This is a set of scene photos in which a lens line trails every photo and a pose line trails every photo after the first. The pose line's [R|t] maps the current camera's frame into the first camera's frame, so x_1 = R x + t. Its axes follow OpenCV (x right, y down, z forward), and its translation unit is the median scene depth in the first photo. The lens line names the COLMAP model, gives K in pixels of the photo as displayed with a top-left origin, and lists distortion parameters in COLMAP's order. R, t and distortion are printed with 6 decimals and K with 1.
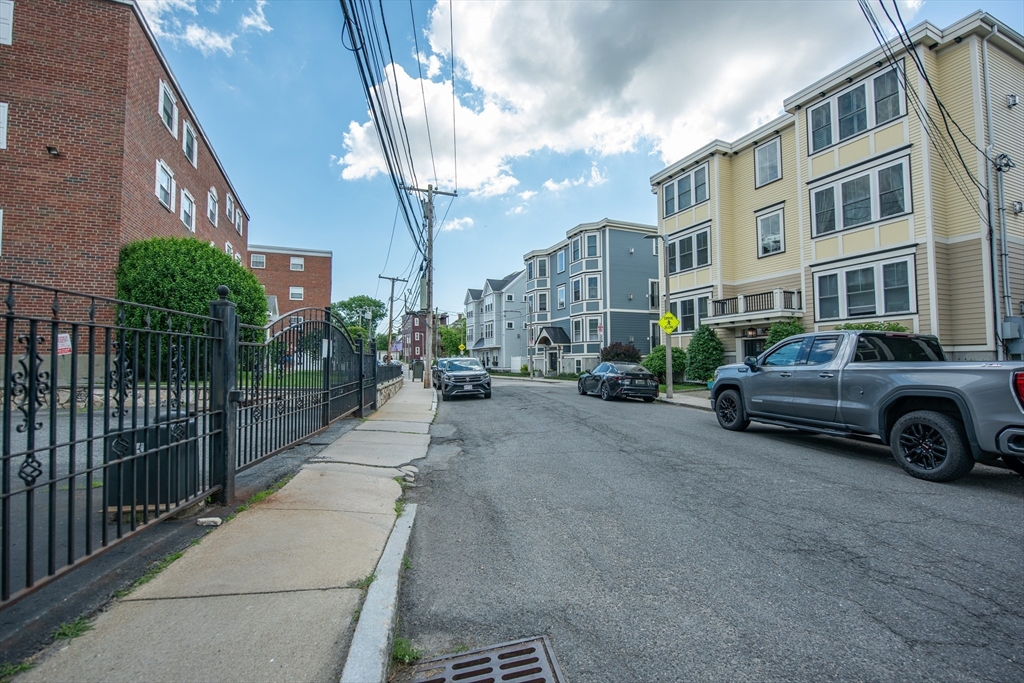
lens RADIAL K [[469.4, 0, 513.9], [0, 469.4, 342.5], [0, 0, 1]] dist [-0.003976, -0.000191]
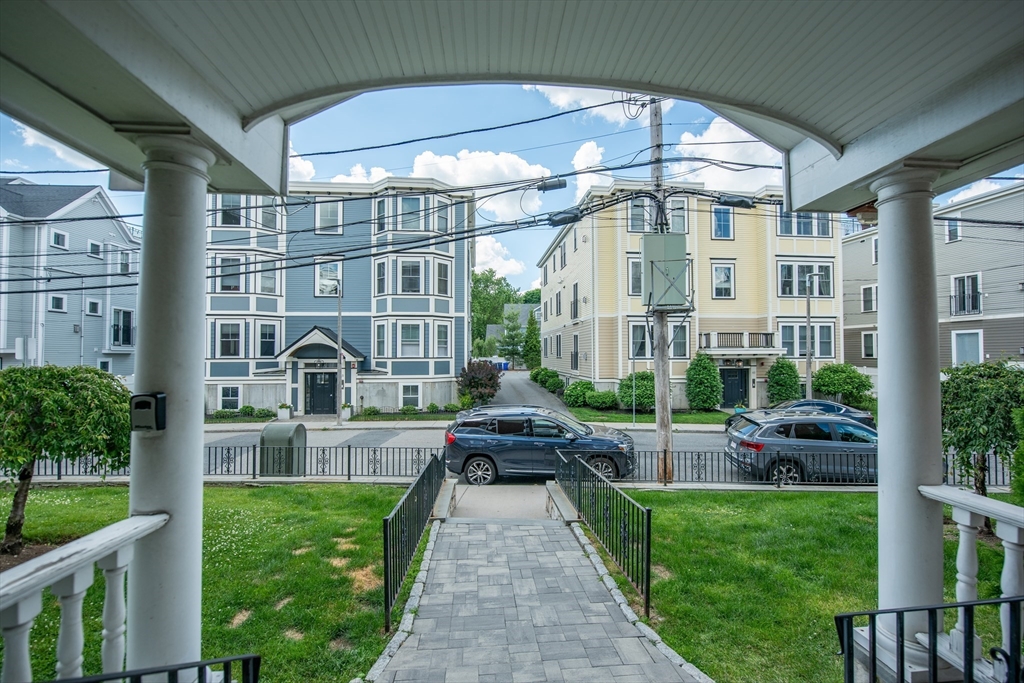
lens RADIAL K [[469.4, 0, 513.1], [0, 469.4, 342.8], [0, 0, 1]] dist [-0.003976, -0.000191]
pose [[0.263456, 0.029043, 0.964234, -0.794215], [-0.041855, 0.998950, -0.018653, -0.026295], [-0.963763, -0.035444, 0.264395, 1.230496]]
